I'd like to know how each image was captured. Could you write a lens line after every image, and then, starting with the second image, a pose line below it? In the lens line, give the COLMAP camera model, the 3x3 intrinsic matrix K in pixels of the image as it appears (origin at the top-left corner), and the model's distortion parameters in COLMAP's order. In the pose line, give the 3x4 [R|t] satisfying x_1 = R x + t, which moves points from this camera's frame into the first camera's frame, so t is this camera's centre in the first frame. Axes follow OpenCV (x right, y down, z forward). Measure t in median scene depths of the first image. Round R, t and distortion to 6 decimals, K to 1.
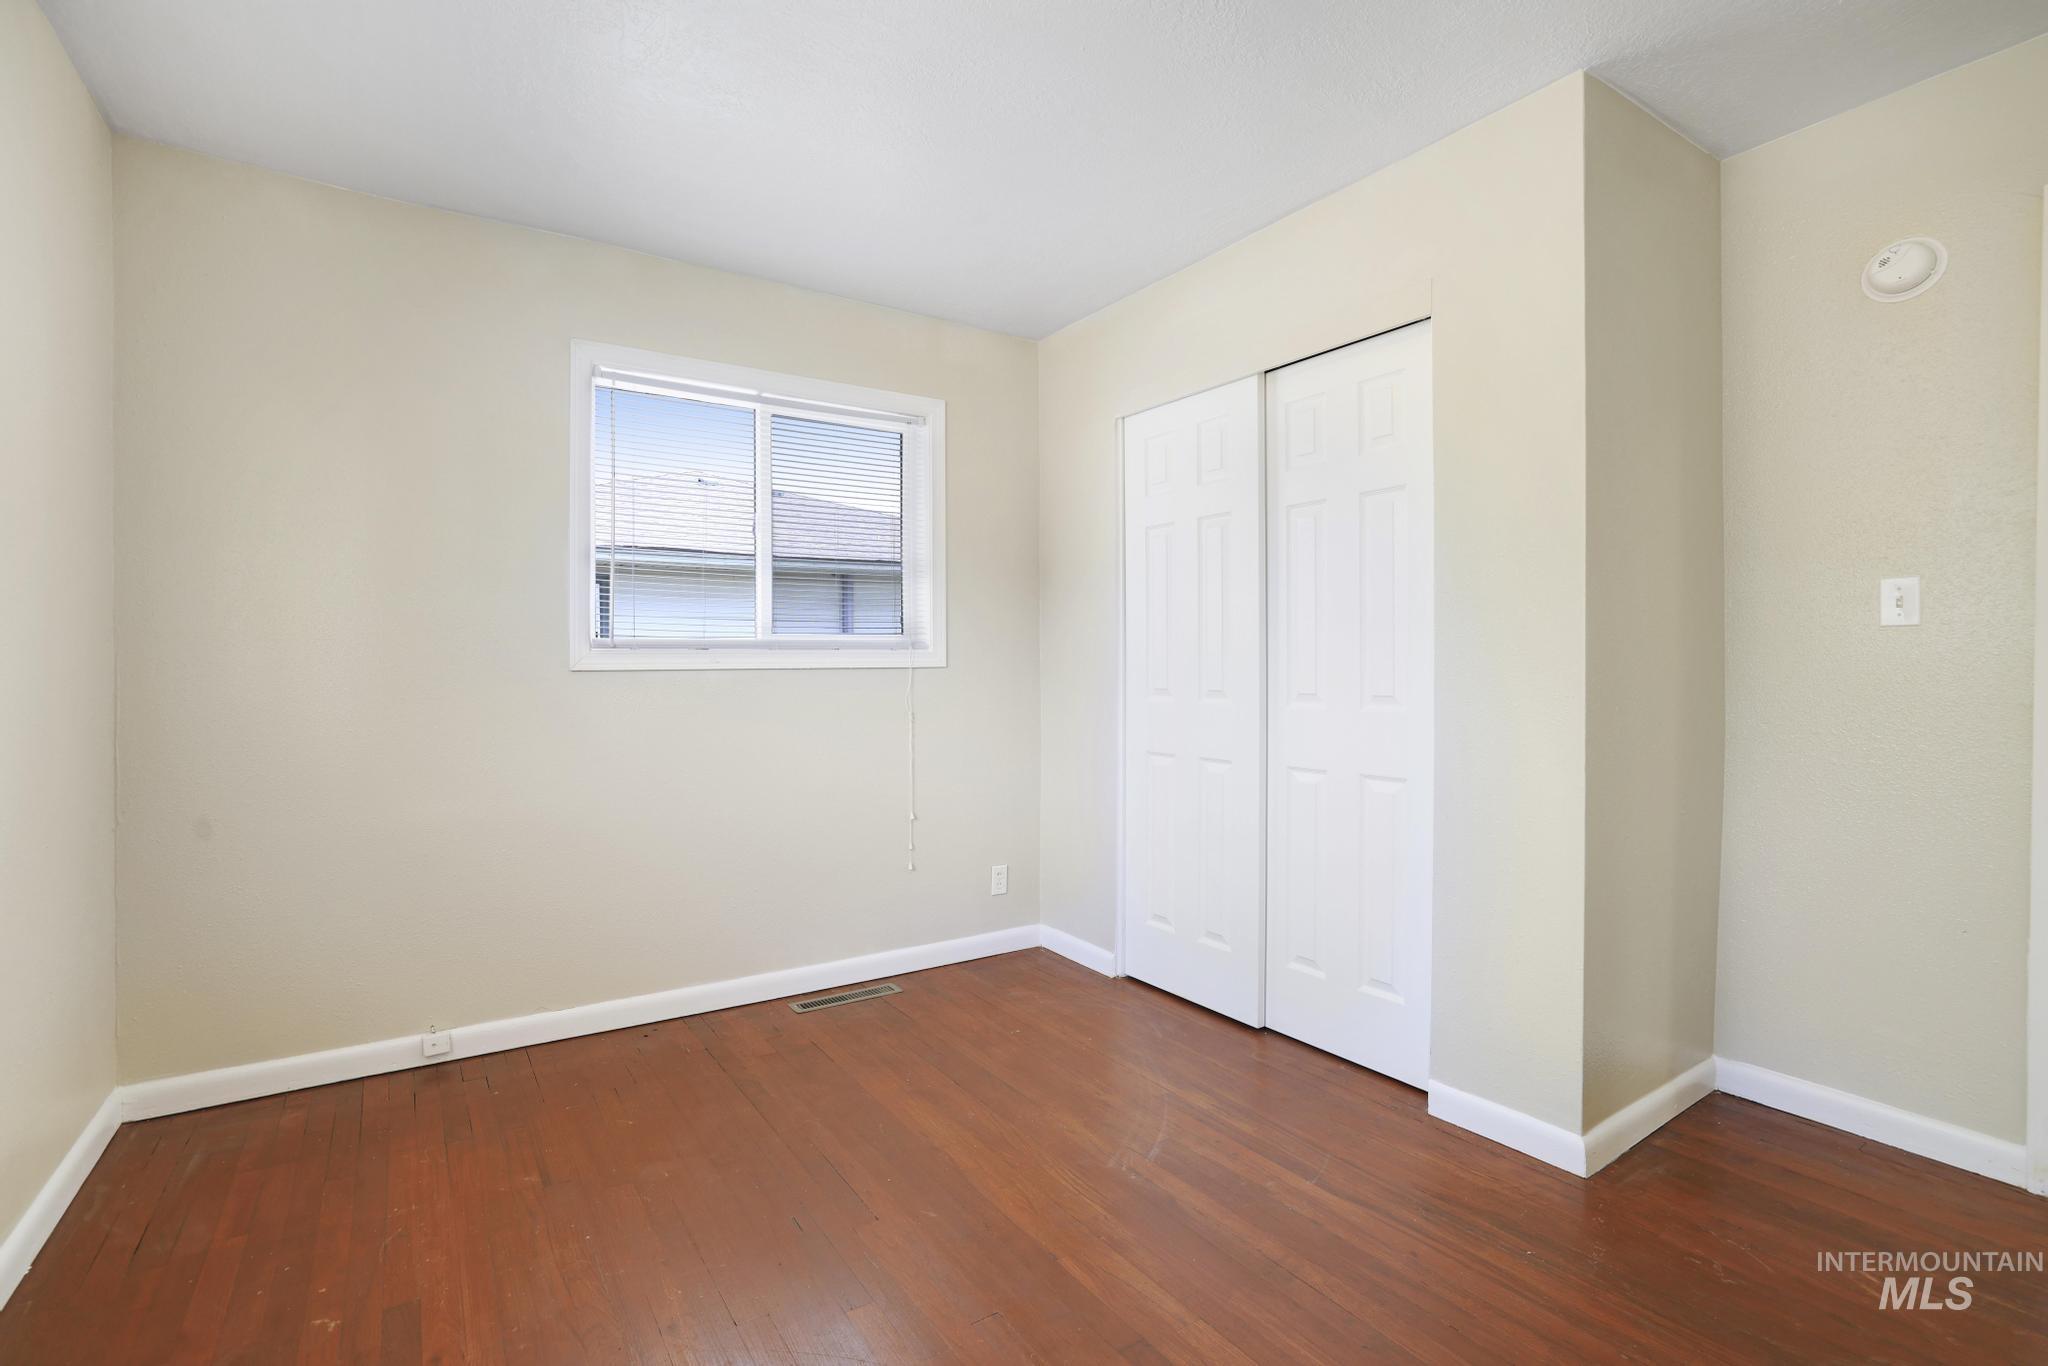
lens RADIAL K [[908.9, 0, 998.1], [0, 908.9, 655.7], [0, 0, 1]] dist [-0.051704, 0.020608]
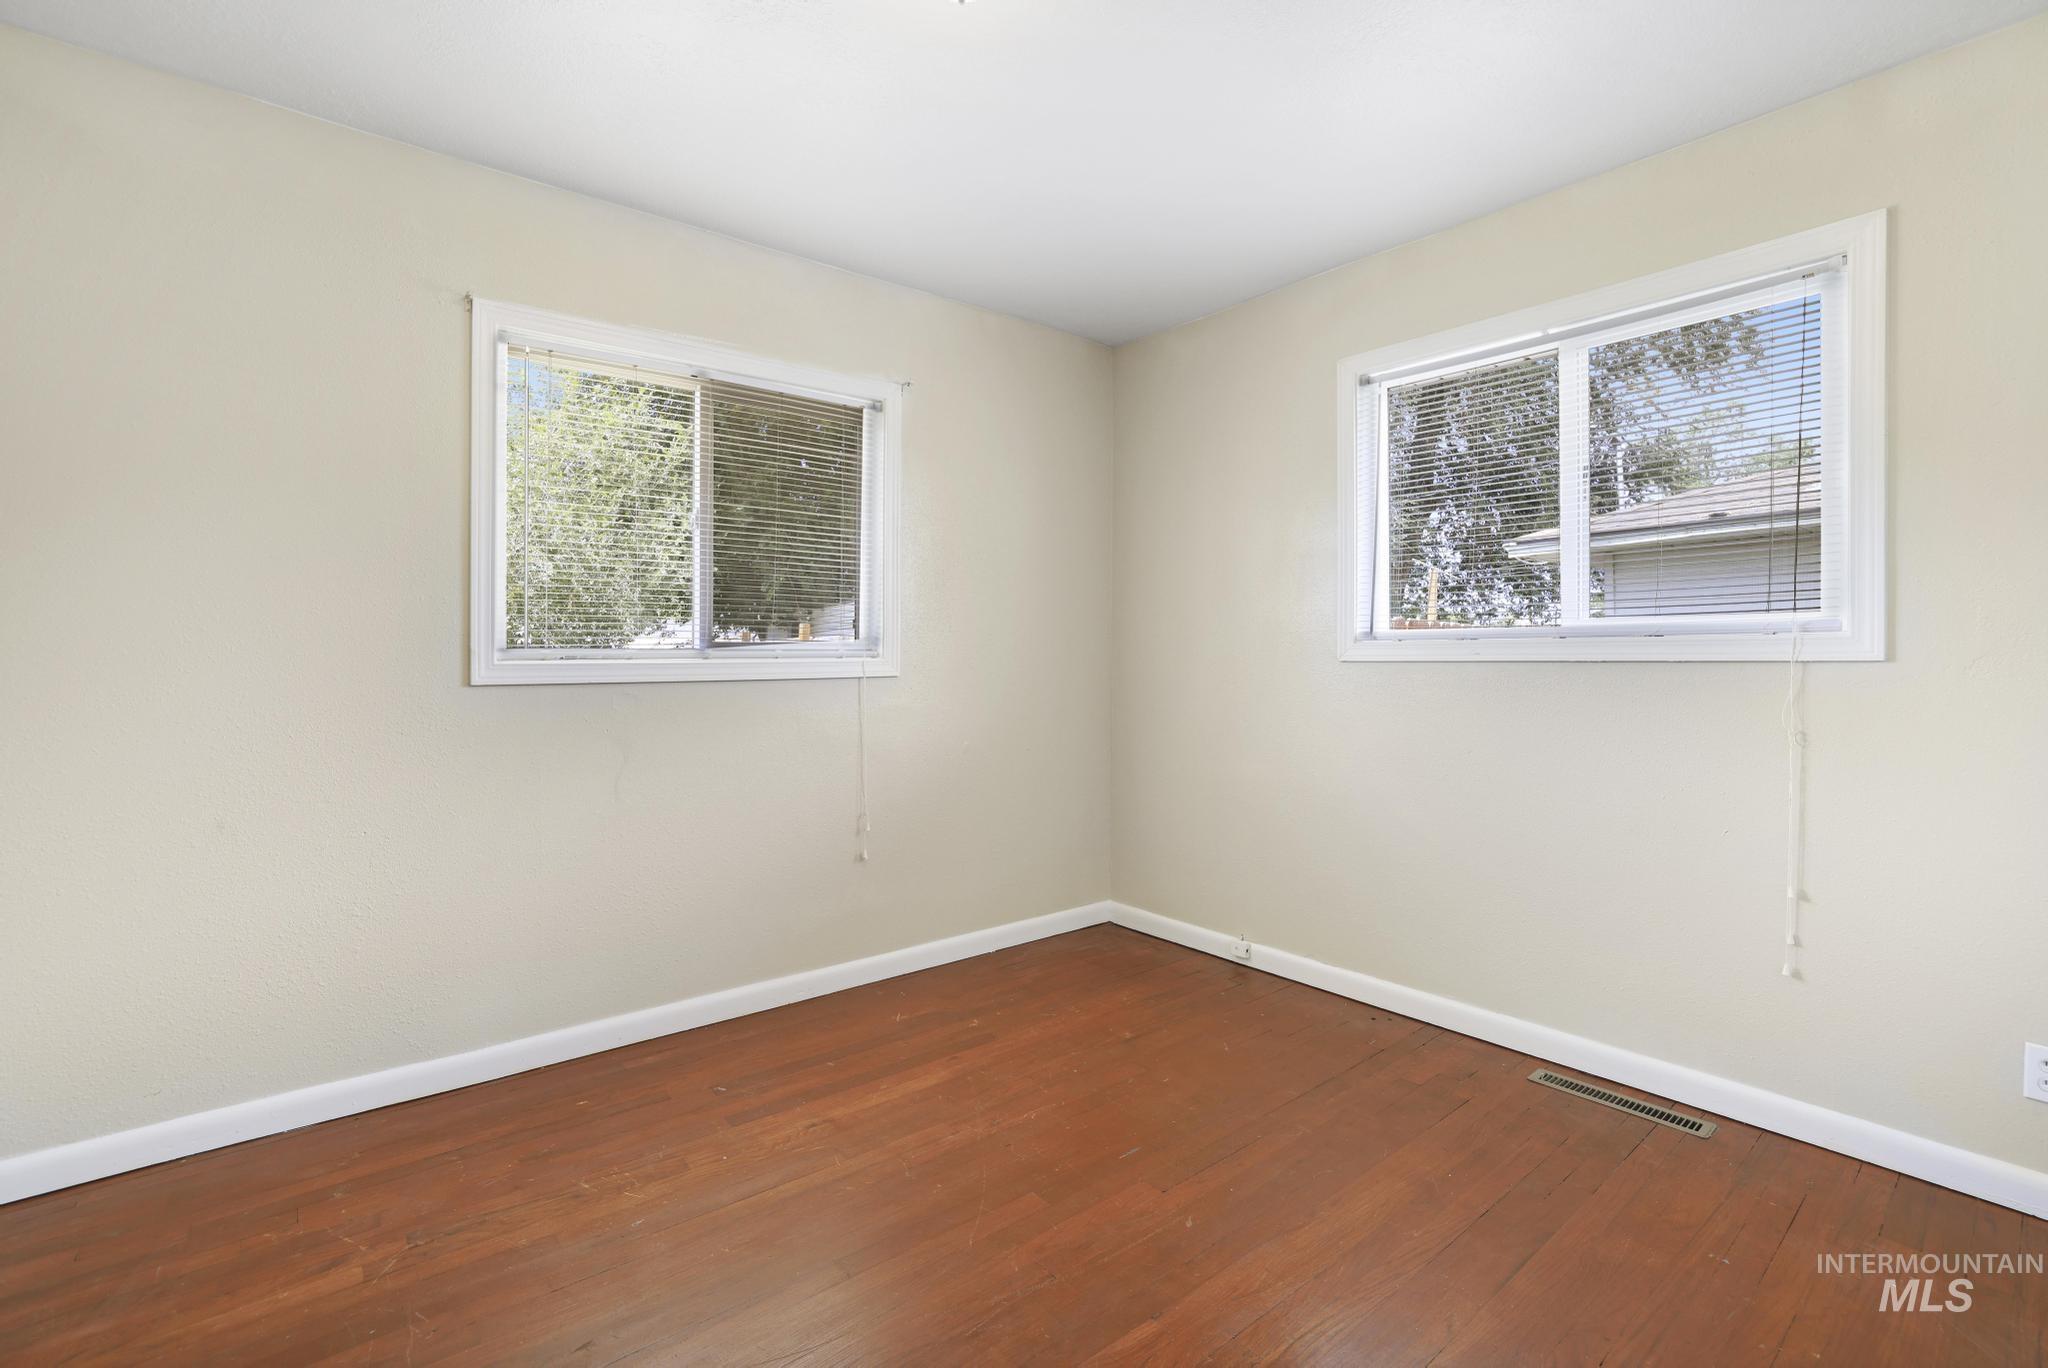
lens RADIAL K [[908.9, 0, 998.1], [0, 908.9, 656.7], [0, 0, 1]] dist [-0.051704, 0.020608]
pose [[0.100144, 0.002027, -0.994971, 0.537776], [0.008109, 0.999963, 0.002854, 0.003542], [0.994940, -0.008354, 0.100124, 0.437131]]
